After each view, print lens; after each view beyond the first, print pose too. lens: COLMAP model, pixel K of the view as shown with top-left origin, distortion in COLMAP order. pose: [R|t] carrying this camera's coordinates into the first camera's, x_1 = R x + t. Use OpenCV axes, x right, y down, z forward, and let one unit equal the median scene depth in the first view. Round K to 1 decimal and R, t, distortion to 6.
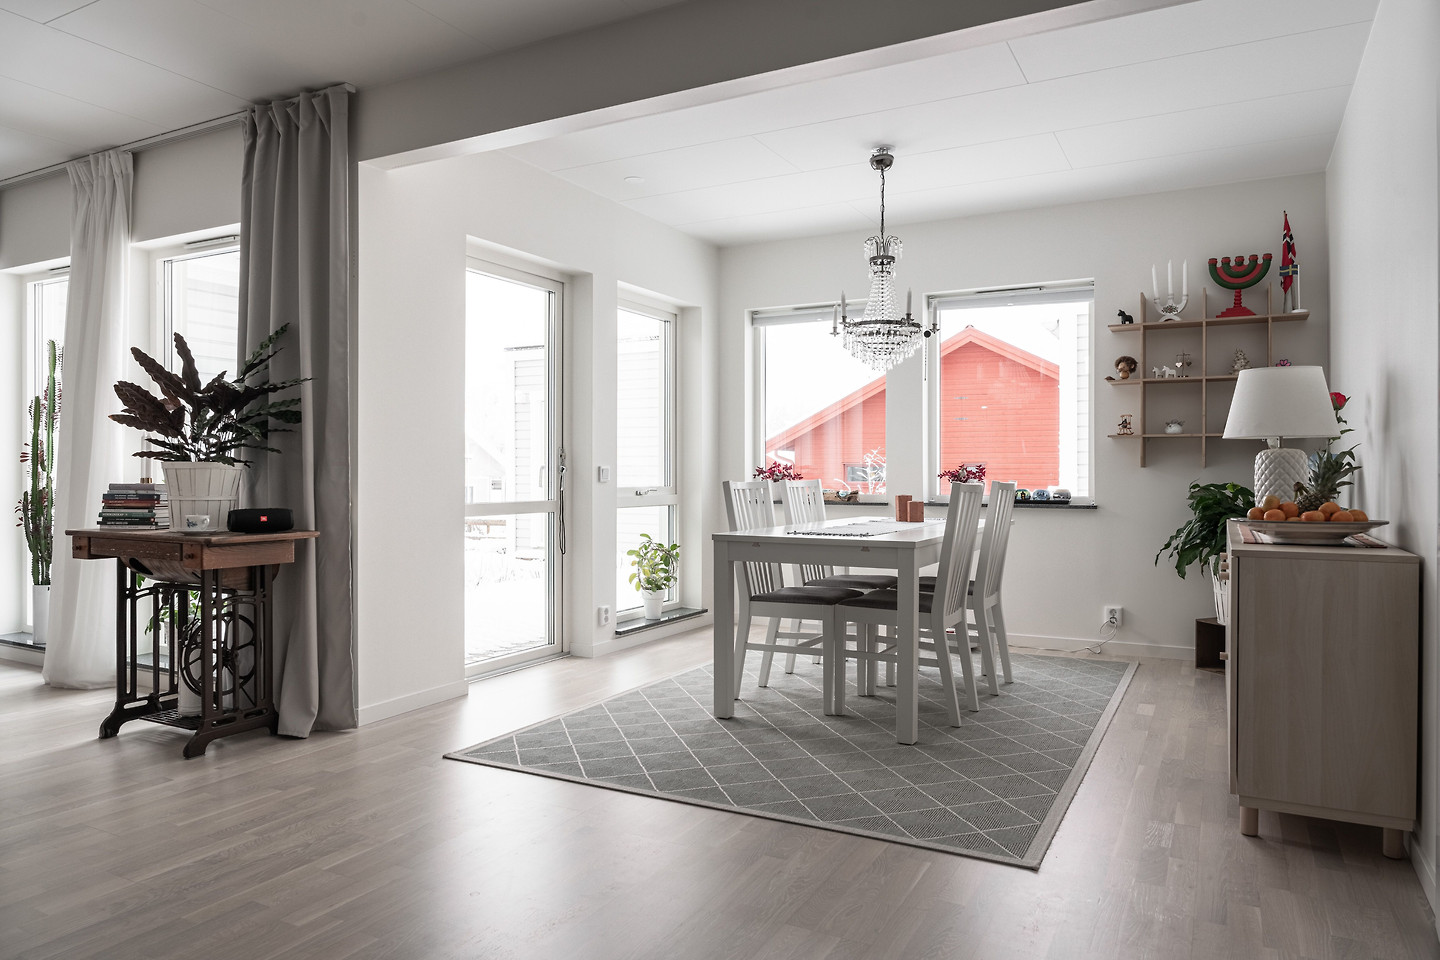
lens RADIAL K [[951.8, 0, 720.0], [0, 951.8, 480.0], [0, 0, 1]] dist [-0.004975, -0.002126]
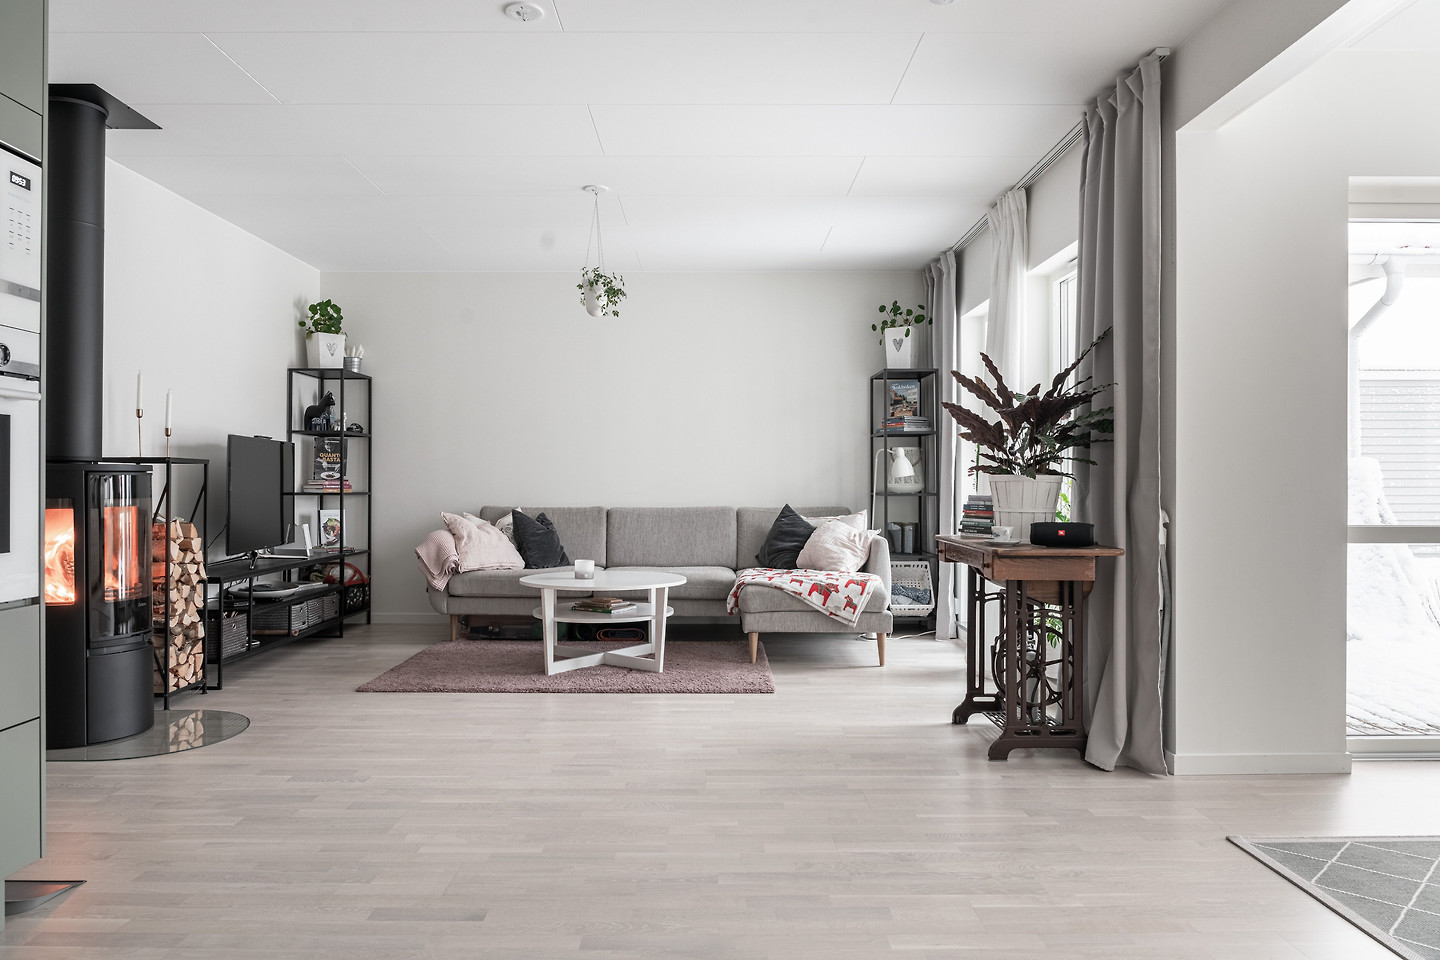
lens RADIAL K [[949.6, 0, 717.1], [0, 949.6, 483.5], [0, 0, 1]] dist [-0.001017, -0.000639]
pose [[0.480147, -0.001801, -0.877186, 0.189089], [-0.006425, 0.999964, -0.005570, -0.001713], [0.877165, 0.008311, 0.480118, 0.211858]]
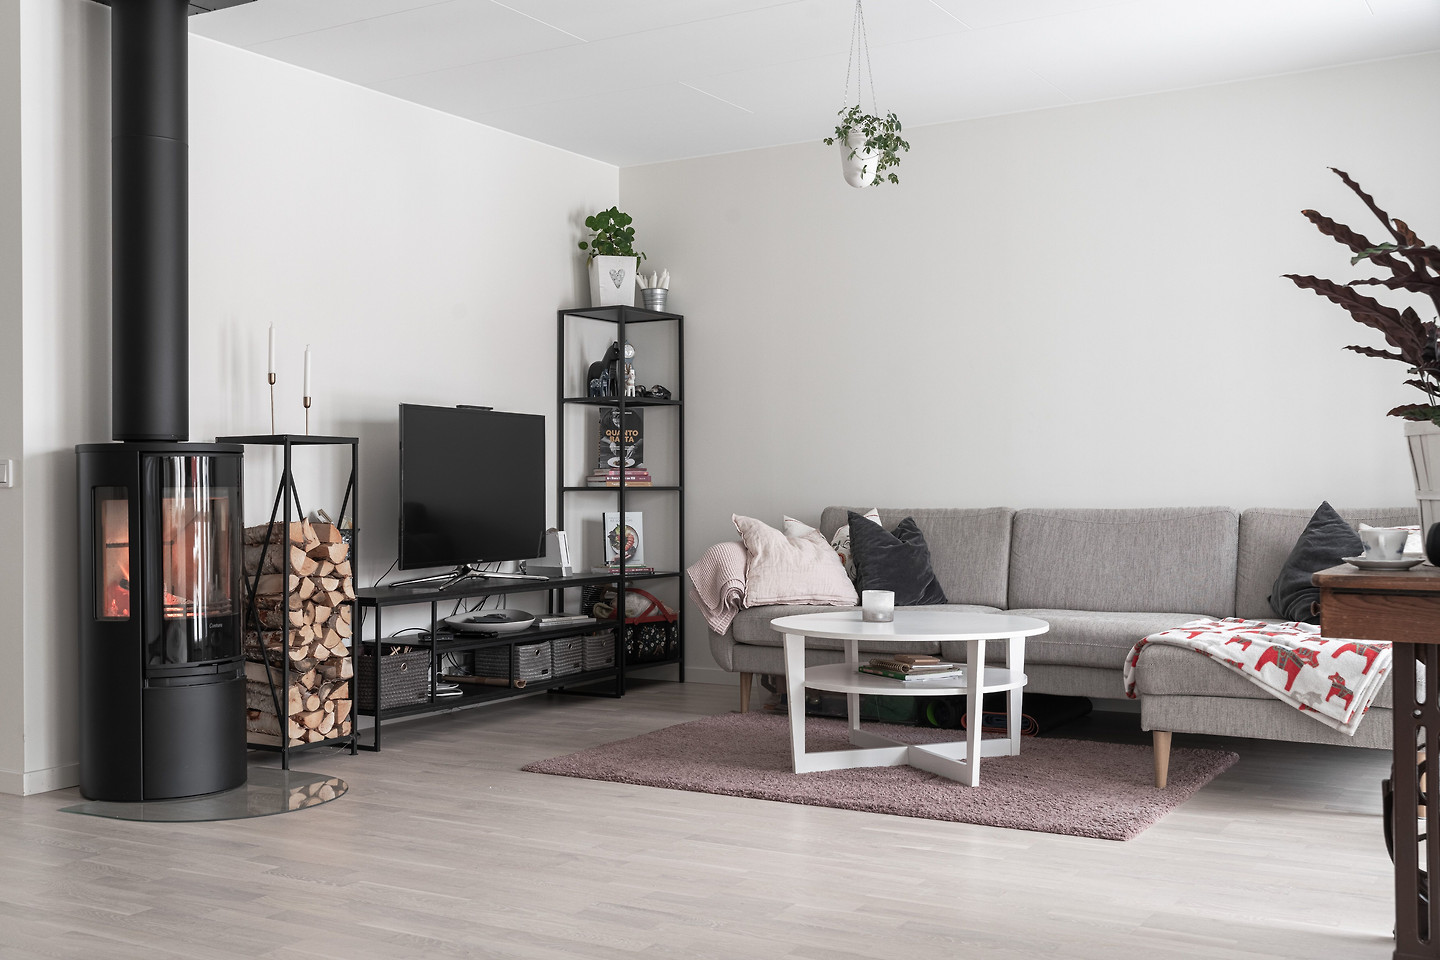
lens RADIAL K [[1519.4, 0, 720.0], [0, 1519.4, 480.0], [0, 0, 1]] dist [-0.000627, 0.015227]
pose [[-0.043290, -0.009124, -0.999021, 0.230268], [-0.000736, 0.999958, -0.009101, 0.018121], [0.999062, 0.000342, -0.043294, 0.633599]]
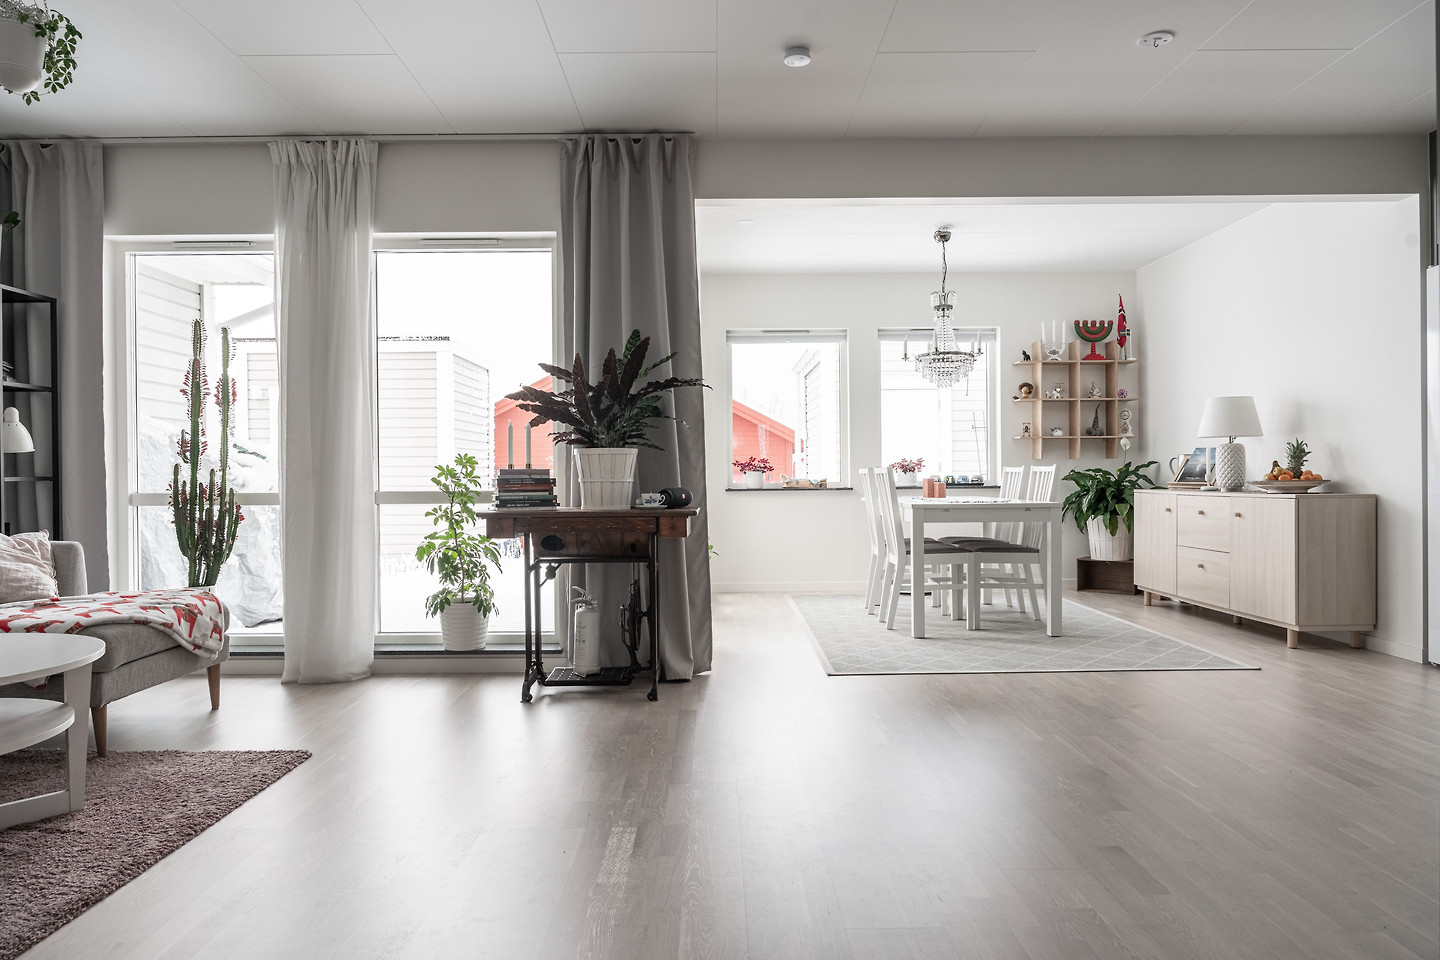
lens RADIAL K [[949.6, 0, 717.1], [0, 949.6, 483.5], [0, 0, 1]] dist [-0.001017, -0.000639]
pose [[0.874860, -0.012839, 0.484205, -0.954669], [0.014582, 0.999894, 0.000166, 0.023817], [-0.484156, 0.006916, 0.874955, -0.058306]]
